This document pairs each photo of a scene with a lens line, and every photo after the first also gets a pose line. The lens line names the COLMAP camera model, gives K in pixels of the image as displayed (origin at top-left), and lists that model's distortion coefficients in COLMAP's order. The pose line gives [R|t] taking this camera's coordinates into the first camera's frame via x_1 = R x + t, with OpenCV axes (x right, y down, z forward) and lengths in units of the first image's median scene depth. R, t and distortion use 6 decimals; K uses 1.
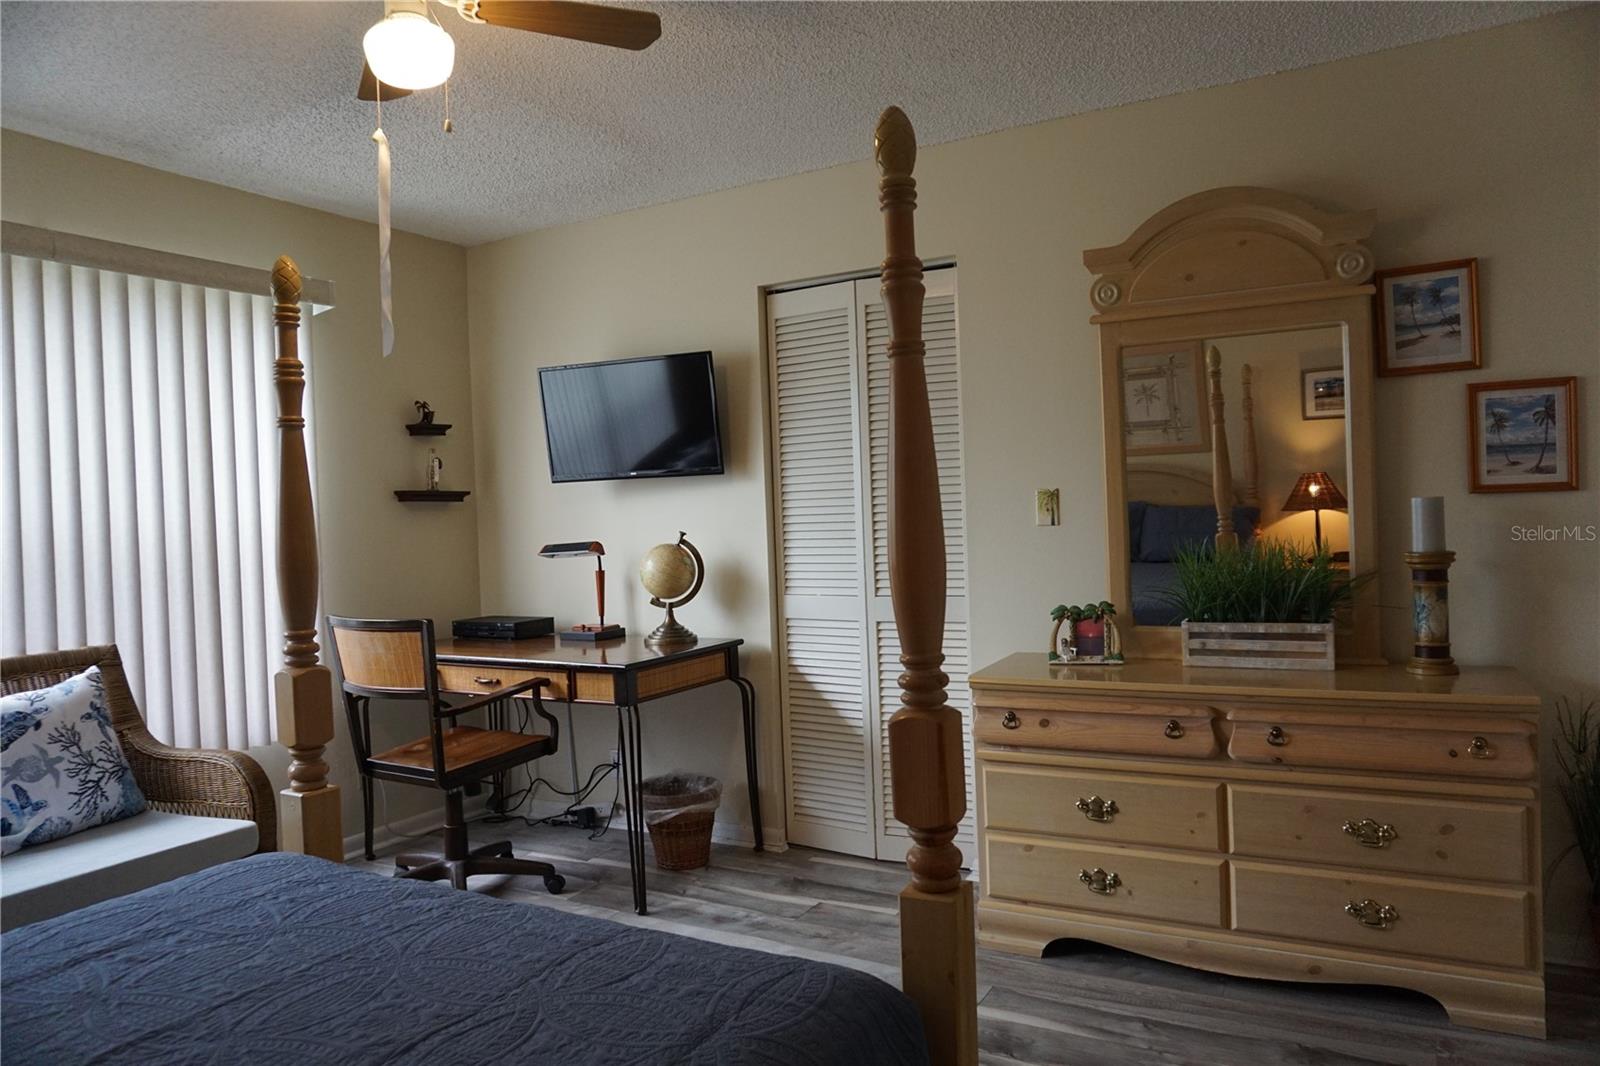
lens RADIAL K [[1066.5, 0, 800.0], [0, 1066.5, 533.0], [0, 0, 1]] dist [-0.053845, 0.048052]
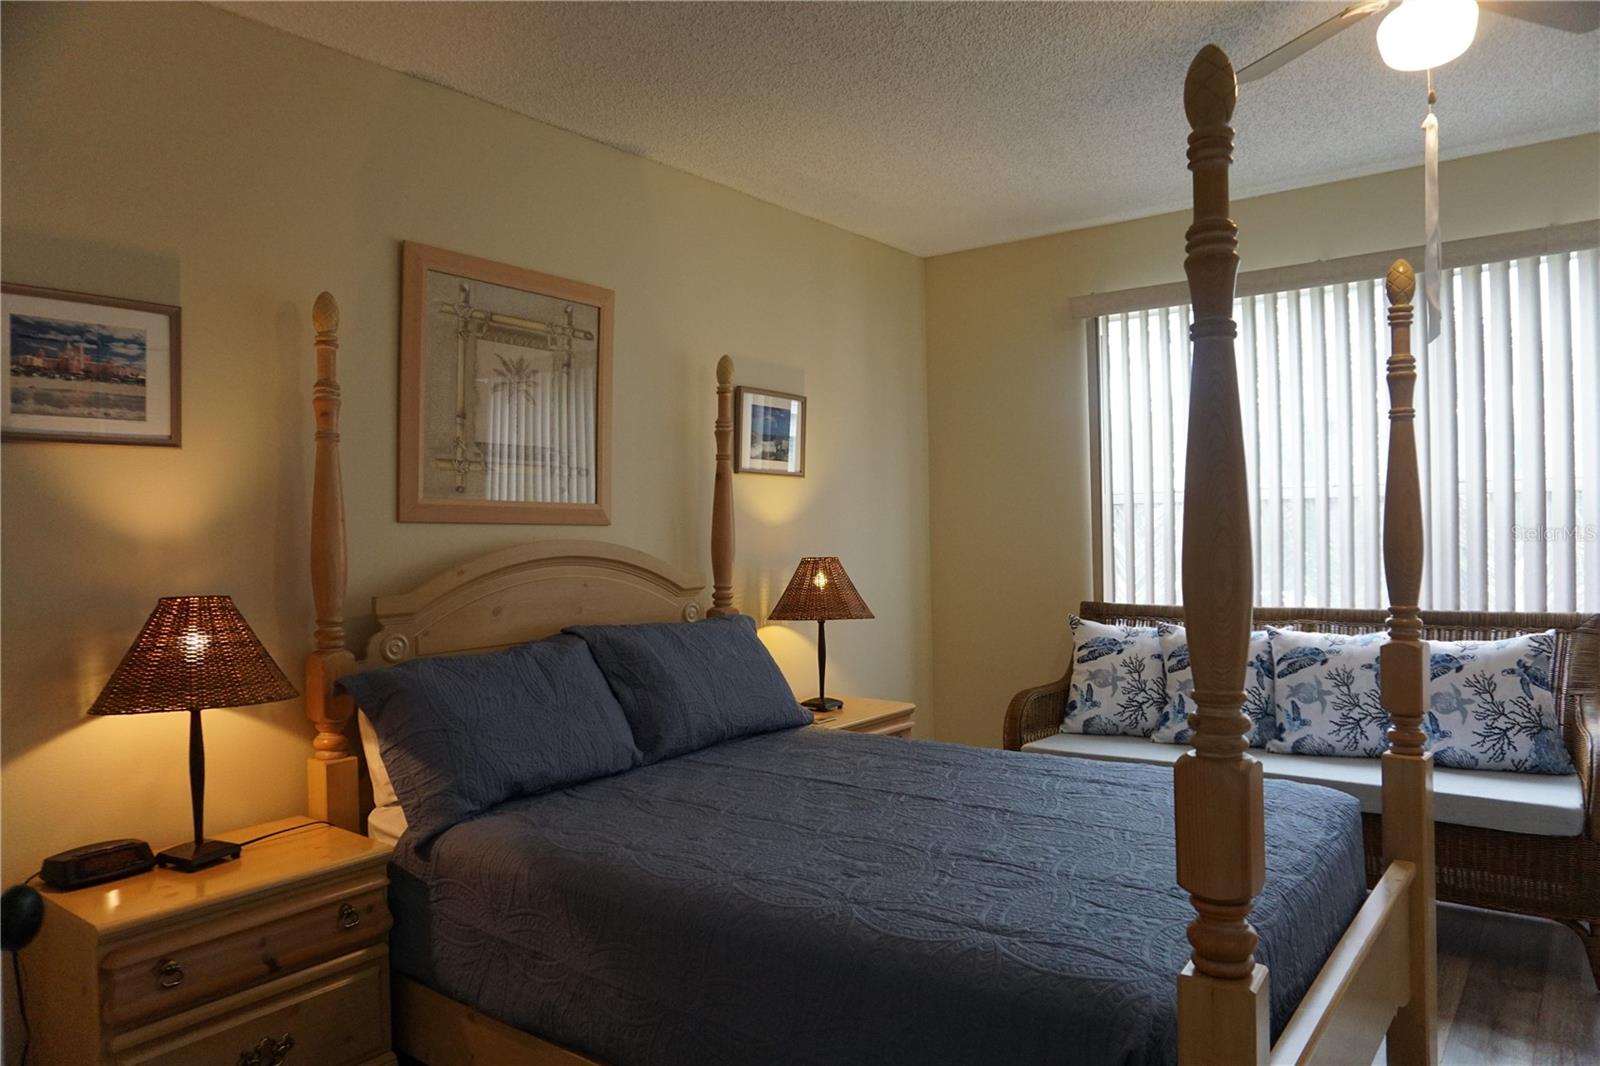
lens RADIAL K [[1066.5, 0, 800.0], [0, 1066.5, 533.0], [0, 0, 1]] dist [-0.053845, 0.048052]
pose [[-0.160421, 0.043118, -0.986107, 0.681984], [0.012455, 0.999054, 0.041658, -0.035468], [0.986970, -0.005599, -0.160806, 0.558918]]
